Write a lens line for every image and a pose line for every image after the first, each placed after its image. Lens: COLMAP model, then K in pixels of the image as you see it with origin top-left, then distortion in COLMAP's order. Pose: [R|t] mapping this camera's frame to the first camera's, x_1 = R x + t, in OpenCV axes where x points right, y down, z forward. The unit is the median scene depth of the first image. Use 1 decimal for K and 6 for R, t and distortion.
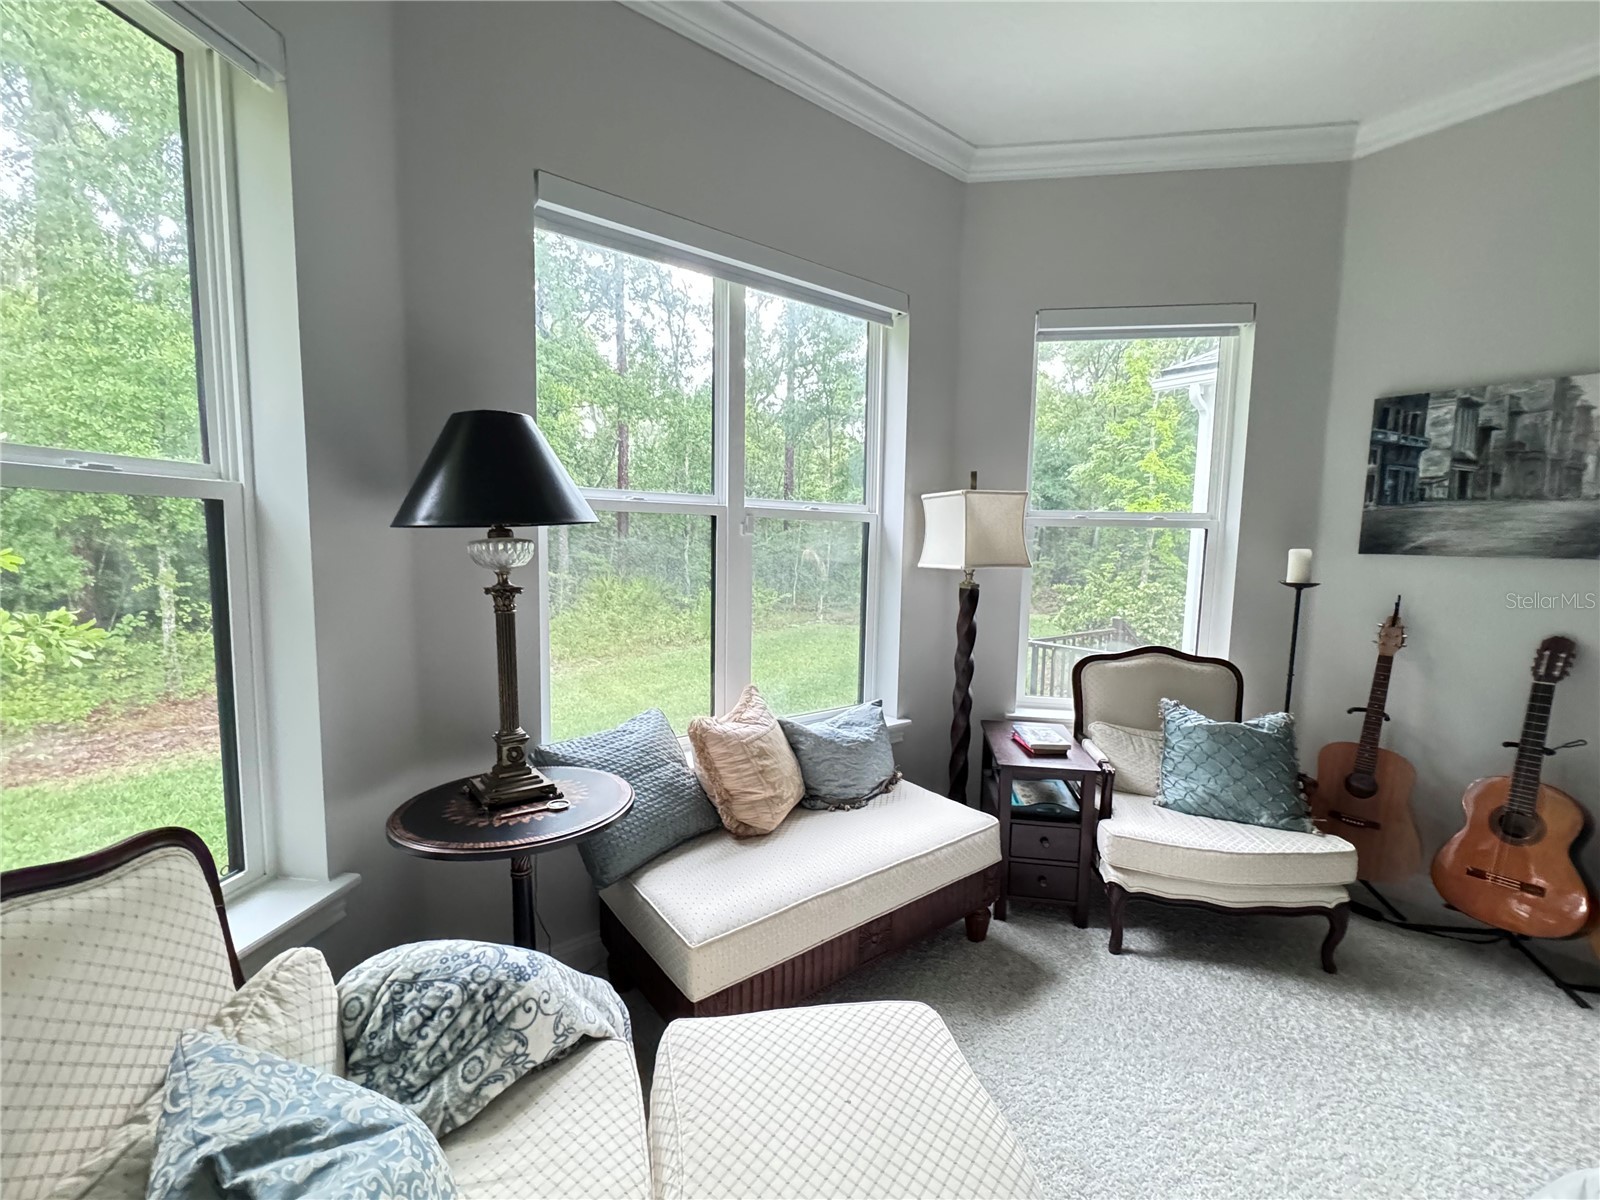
lens RADIAL K [[668.8, 0, 800.0], [0, 668.8, 600.0], [0, 0, 1]] dist [-0.001880, -0.000255]
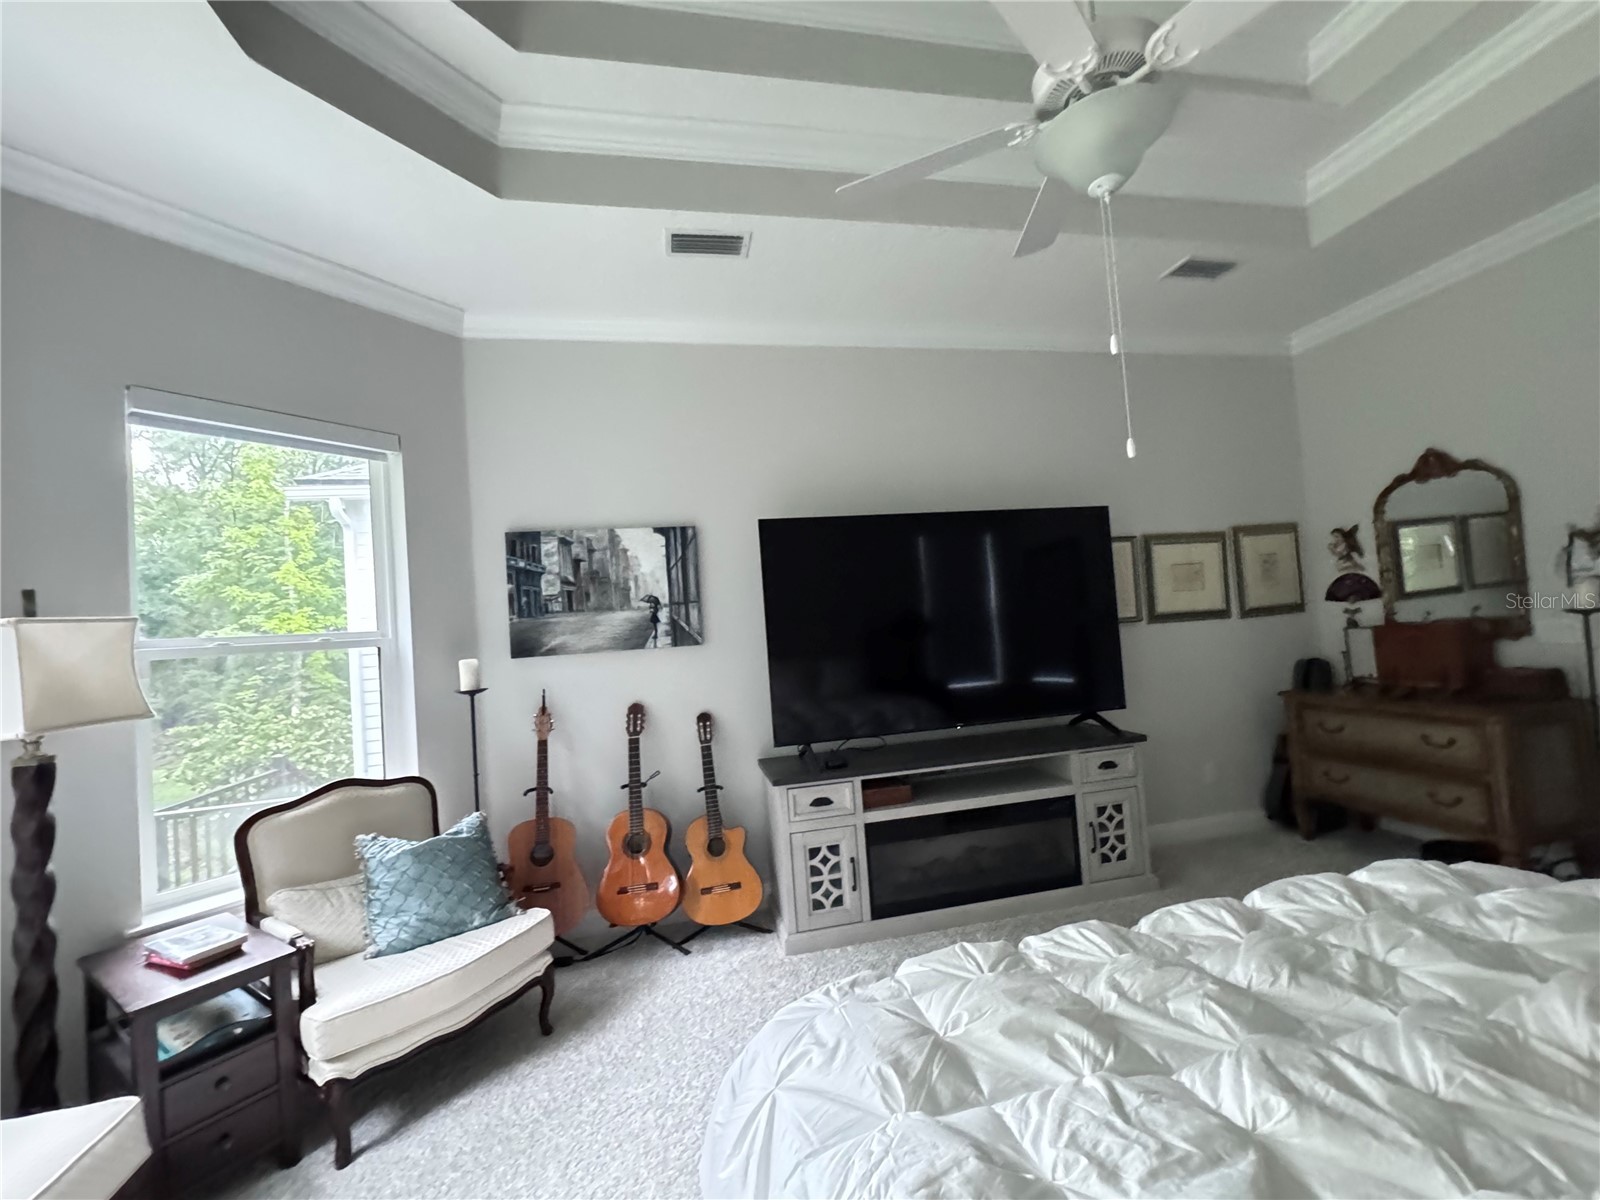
lens RADIAL K [[668.8, 0, 800.0], [0, 668.8, 600.0], [0, 0, 1]] dist [-0.001880, -0.000255]
pose [[0.419570, -0.014185, 0.907612, -0.027184], [0.161456, 0.985100, -0.059242, -0.019021], [-0.893249, 0.171396, 0.415608, 0.028774]]
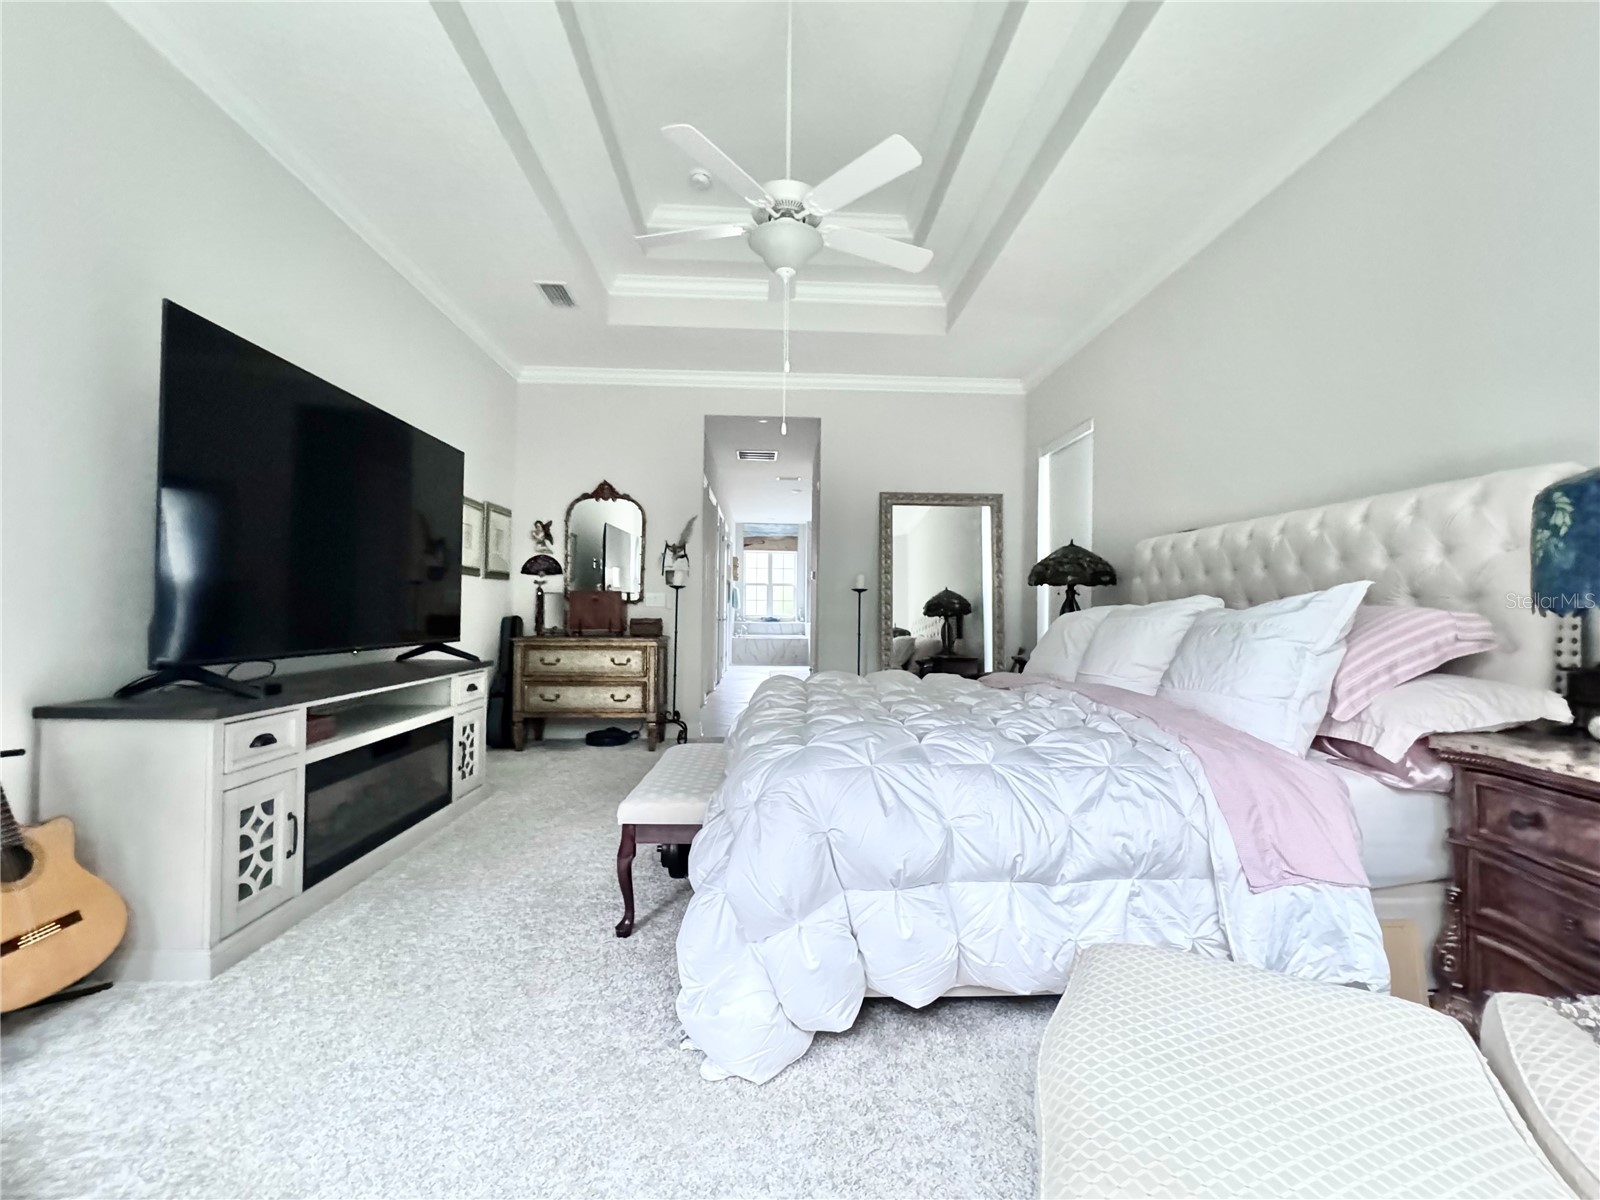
lens RADIAL K [[668.8, 0, 800.0], [0, 668.8, 600.0], [0, 0, 1]] dist [-0.001880, -0.000255]
pose [[-0.827962, -0.019969, 0.560429, 0.032453], [0.022064, 0.997432, 0.068137, 0.042716], [-0.560350, 0.068779, -0.825395, 0.735357]]
